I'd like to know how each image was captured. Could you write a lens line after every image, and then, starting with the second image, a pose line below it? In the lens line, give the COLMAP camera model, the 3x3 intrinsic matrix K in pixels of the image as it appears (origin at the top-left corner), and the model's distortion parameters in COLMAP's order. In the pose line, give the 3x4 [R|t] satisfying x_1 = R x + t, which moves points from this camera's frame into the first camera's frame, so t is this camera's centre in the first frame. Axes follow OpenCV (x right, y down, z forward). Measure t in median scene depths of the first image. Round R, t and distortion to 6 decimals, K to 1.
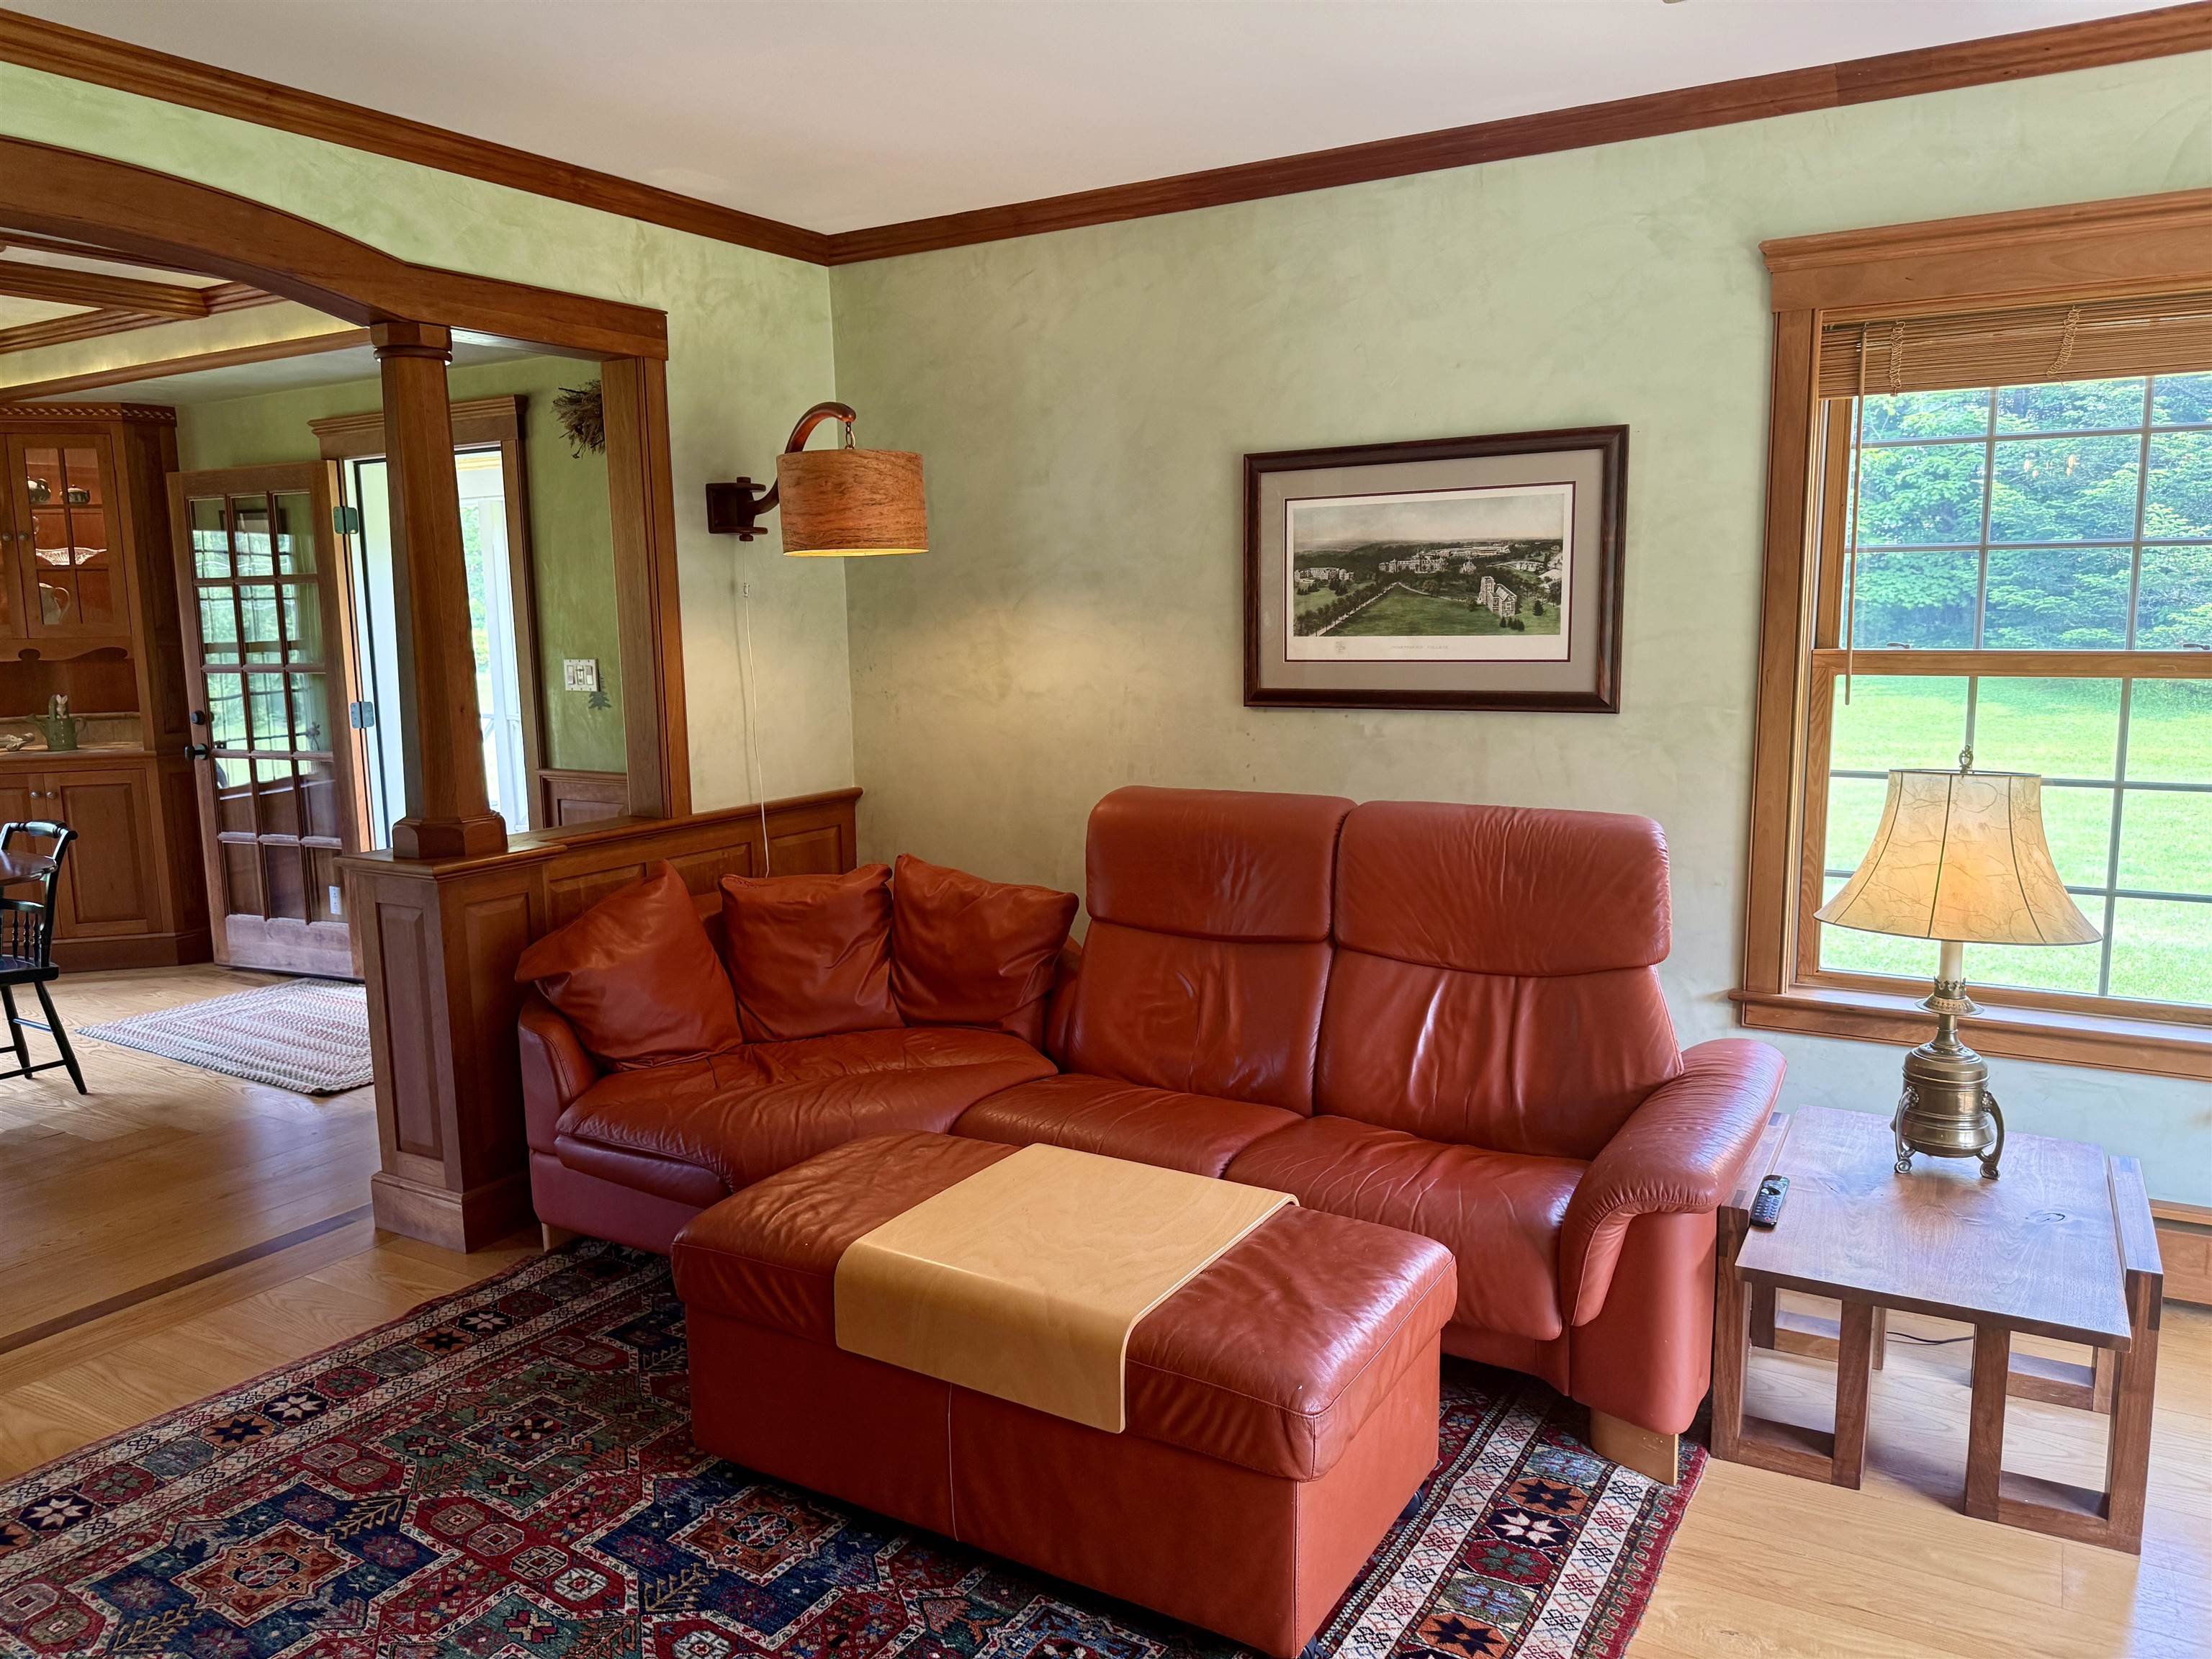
lens RADIAL K [[1571.8, 0, 1169.6], [0, 1571.8, 815.4], [0, 0, 1]] dist [0.039634, -0.045363]
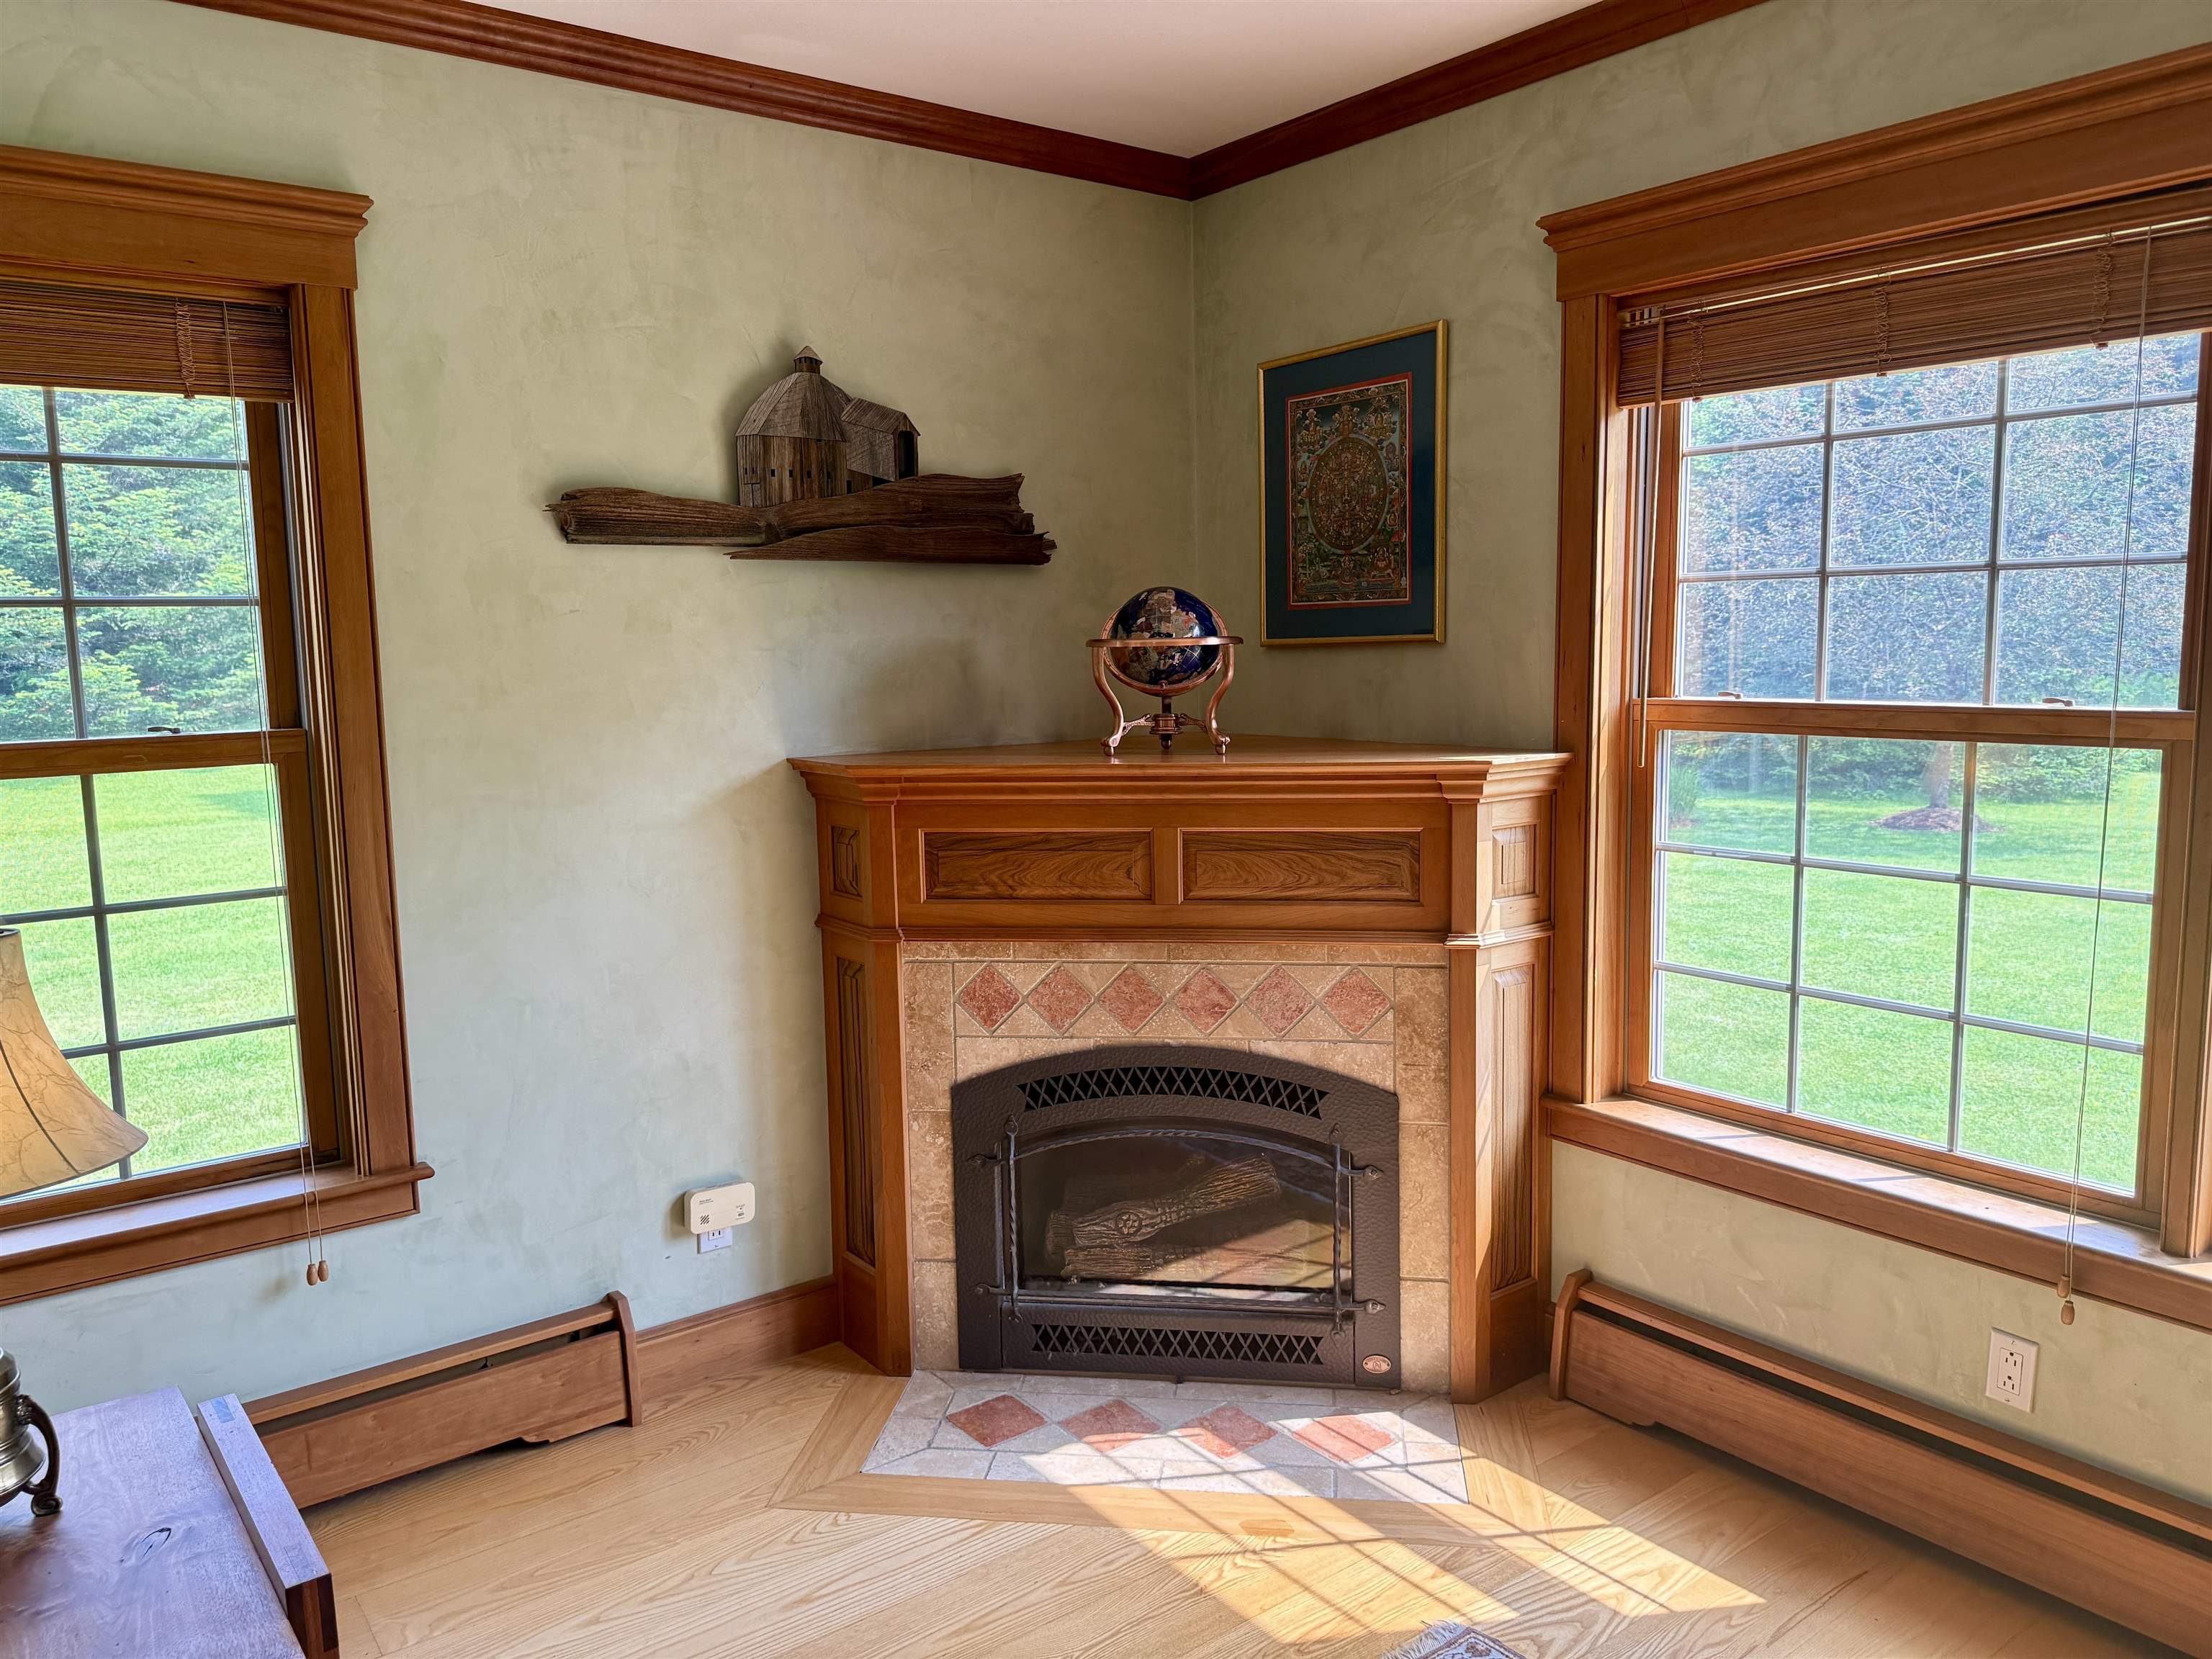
lens RADIAL K [[1571.8, 0, 1122.5], [0, 1571.8, 843.6], [0, 0, 1]] dist [0.039634, -0.045363]
pose [[0.396917, -0.117047, 0.910361, 0.113899], [0.136981, 0.988282, 0.067341, -0.044519], [-0.907575, 0.097973, 0.408299, 0.275051]]
